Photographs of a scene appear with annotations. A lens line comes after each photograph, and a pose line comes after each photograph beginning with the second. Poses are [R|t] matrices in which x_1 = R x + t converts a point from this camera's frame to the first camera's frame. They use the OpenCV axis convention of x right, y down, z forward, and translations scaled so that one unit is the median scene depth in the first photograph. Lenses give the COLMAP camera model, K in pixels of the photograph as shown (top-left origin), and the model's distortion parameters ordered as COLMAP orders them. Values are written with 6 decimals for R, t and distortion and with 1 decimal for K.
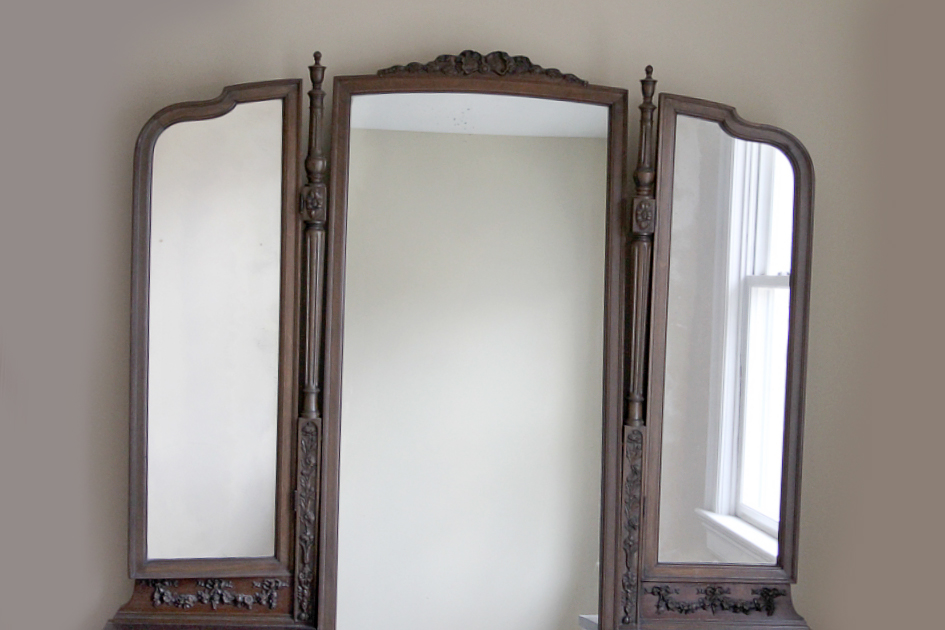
lens RADIAL K [[1698.9, 0, 473.6], [0, 1698.9, 315.4], [0, 0, 1]] dist [0.028824, 0.000000]
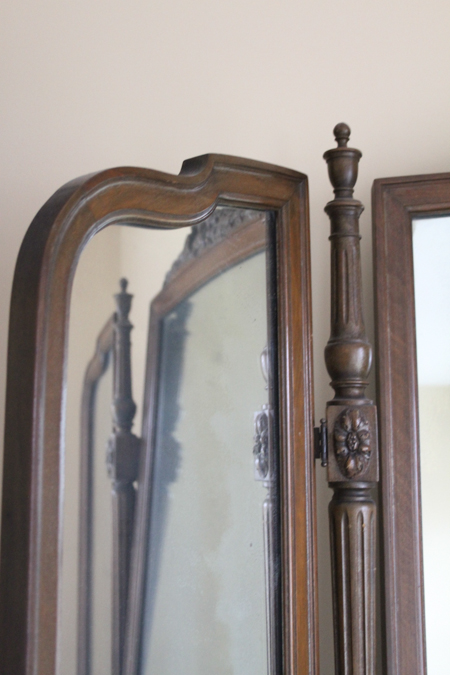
lens RADIAL K [[922.3, 0, 224.5], [0, 922.3, 337.0], [0, 0, 1]] dist [0.017667, 0.000000]
pose [[0.989166, -0.057376, -0.135124, -0.092532], [0.030084, 0.980150, -0.195963, -0.046659], [0.143686, 0.189775, 0.971257, 0.754359]]
